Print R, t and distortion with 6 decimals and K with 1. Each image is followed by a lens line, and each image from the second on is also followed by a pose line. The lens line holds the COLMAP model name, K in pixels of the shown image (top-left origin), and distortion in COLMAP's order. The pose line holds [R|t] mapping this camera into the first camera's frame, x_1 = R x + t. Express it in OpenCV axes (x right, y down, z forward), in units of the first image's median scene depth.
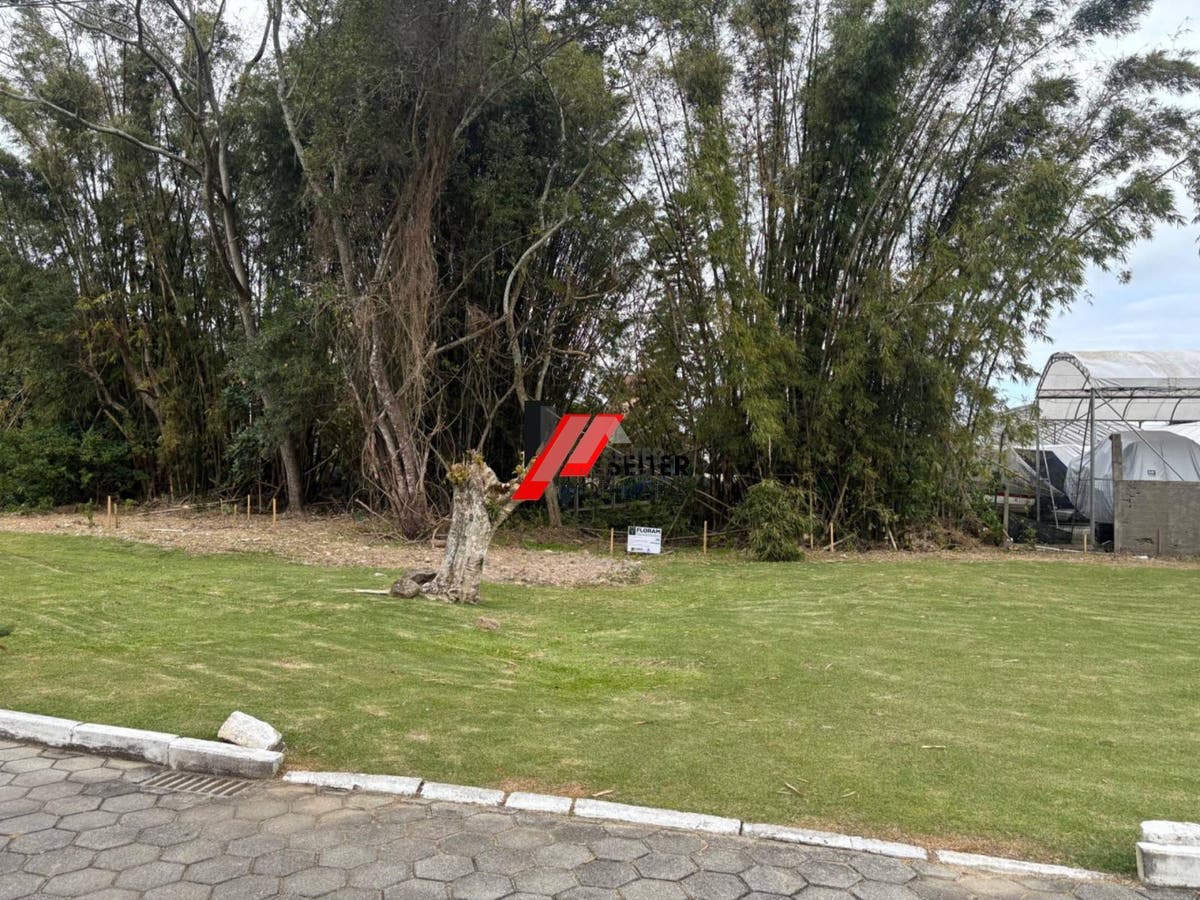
lens RADIAL K [[489.5, 0, 600.0], [0, 489.5, 450.0], [0, 0, 1]] dist [0.008218, 0.000164]
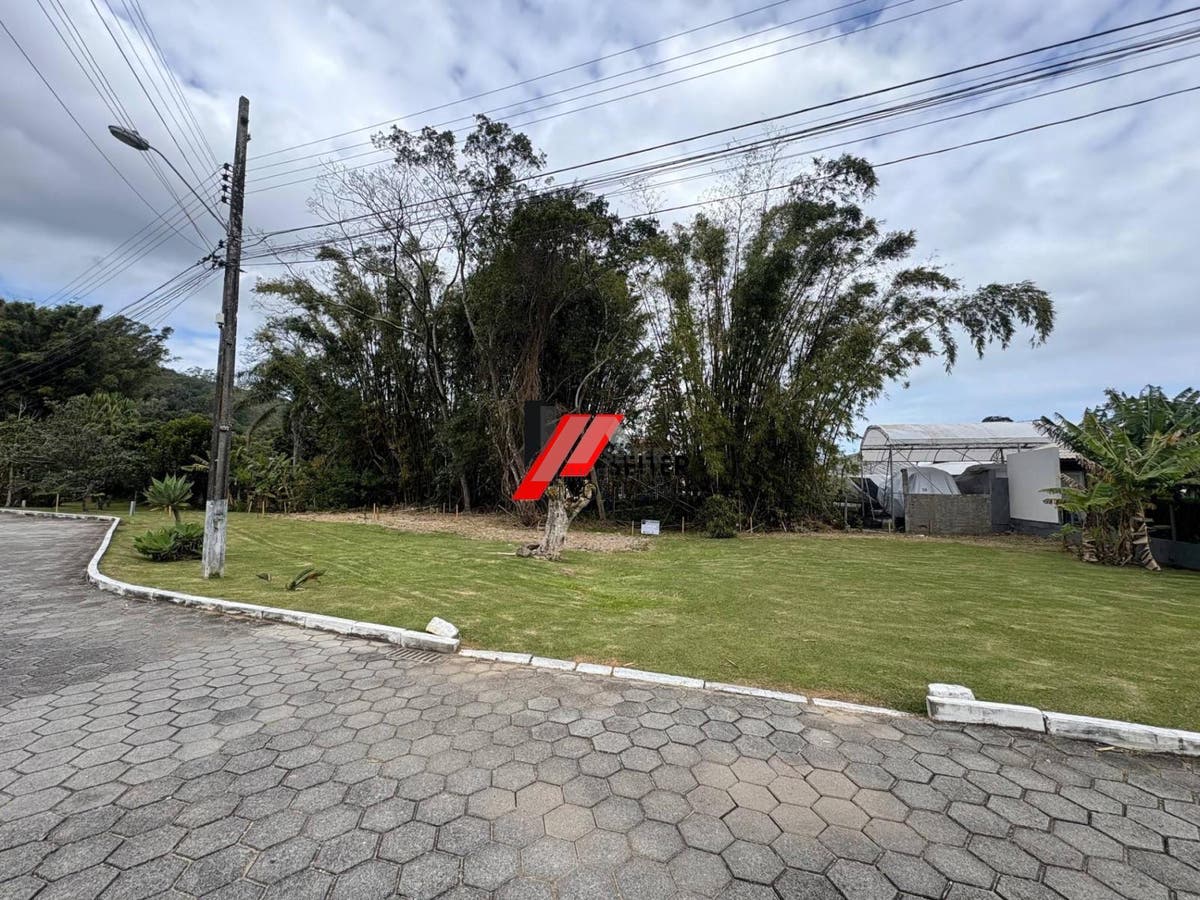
lens RADIAL K [[489.5, 0, 600.0], [0, 489.5, 450.0], [0, 0, 1]] dist [0.008218, 0.000164]
pose [[0.997209, -0.007746, -0.074256, 0.040049], [0.000612, 0.995418, -0.095613, 0.069848], [0.074656, 0.095301, 0.992645, -0.887782]]
